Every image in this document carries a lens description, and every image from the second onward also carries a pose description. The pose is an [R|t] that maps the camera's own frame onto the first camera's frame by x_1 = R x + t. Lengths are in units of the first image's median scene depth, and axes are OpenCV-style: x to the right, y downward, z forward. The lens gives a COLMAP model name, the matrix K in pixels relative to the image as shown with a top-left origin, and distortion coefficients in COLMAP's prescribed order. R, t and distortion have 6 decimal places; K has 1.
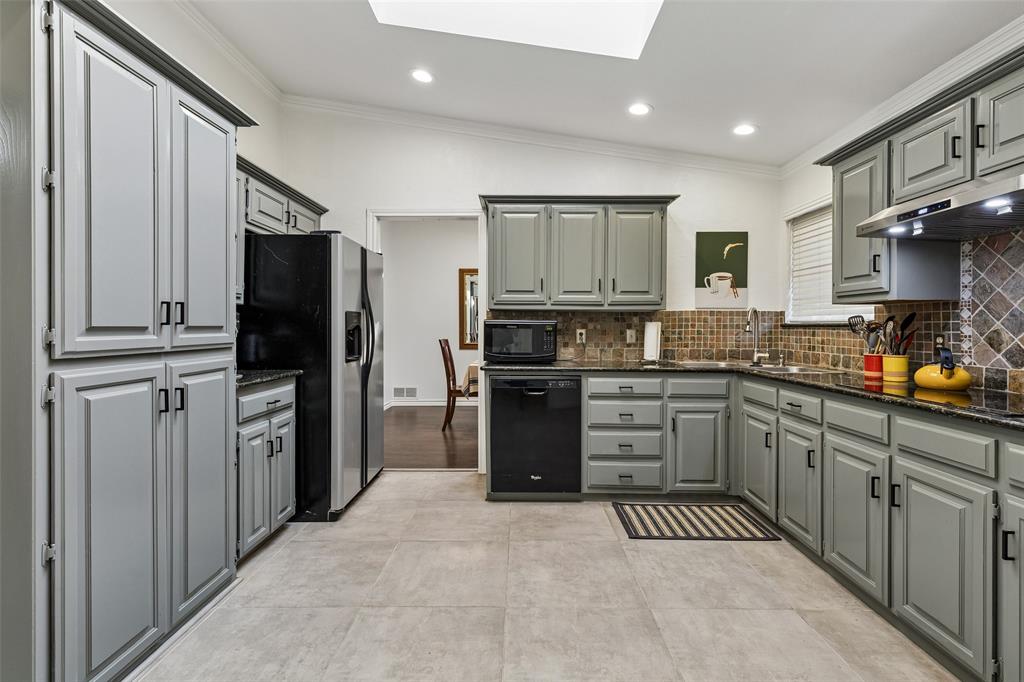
lens RADIAL K [[462.5, 0, 517.1], [0, 462.5, 329.9], [0, 0, 1]] dist [0.001378, -0.000052]
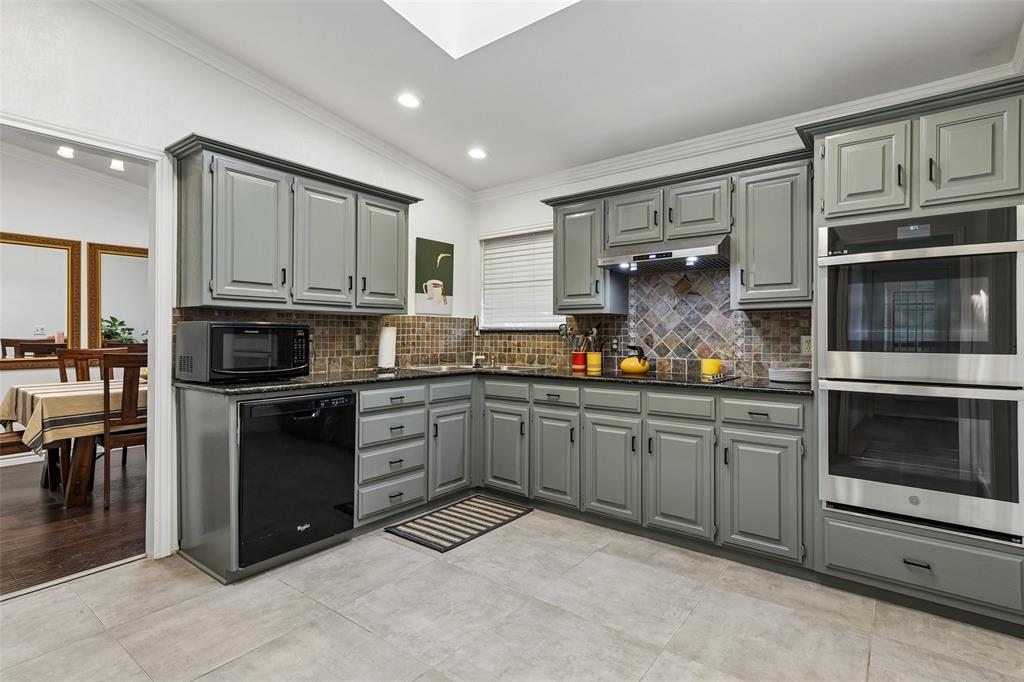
lens RADIAL K [[501.3, 0, 518.4], [0, 501.3, 333.1], [0, 0, 1]] dist [0.012149, -0.000135]
pose [[0.603932, -0.000720, 0.797035, -0.450212], [0.004426, 0.999987, -0.002451, -0.001186], [-0.797023, 0.005008, 0.603928, 0.223817]]
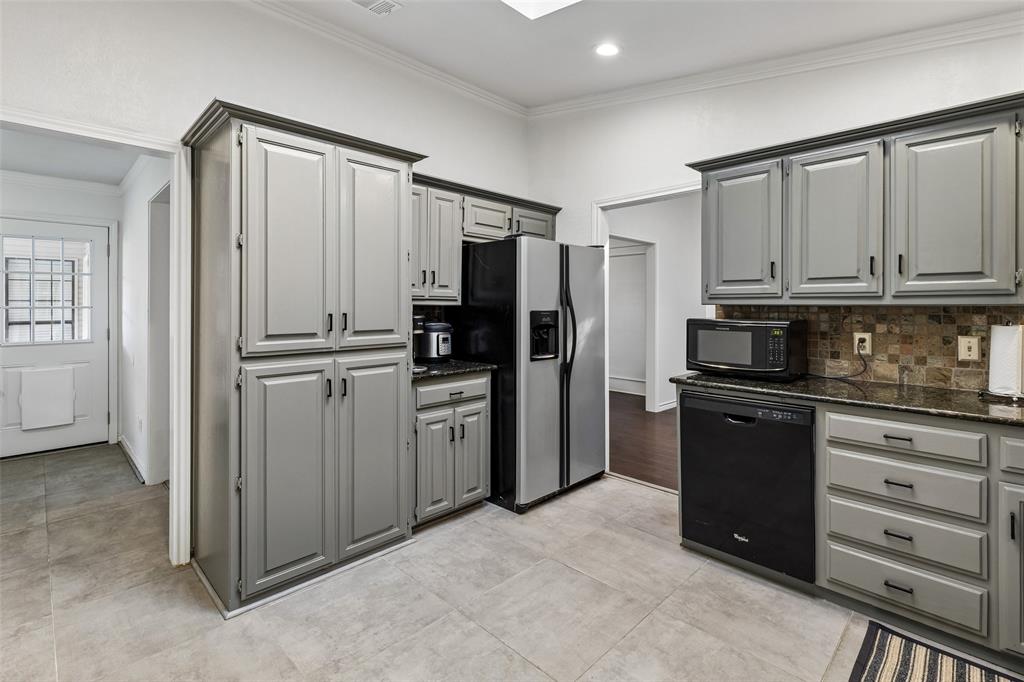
lens RADIAL K [[470.8, 0, 515.1], [0, 470.8, 307.8], [0, 0, 1]] dist [0.001362, -0.000243]
pose [[0.713617, -0.000809, -0.700535, 0.336094], [-0.002504, 0.999990, -0.003705, -0.043803], [0.700531, 0.004398, 0.713608, 0.239227]]
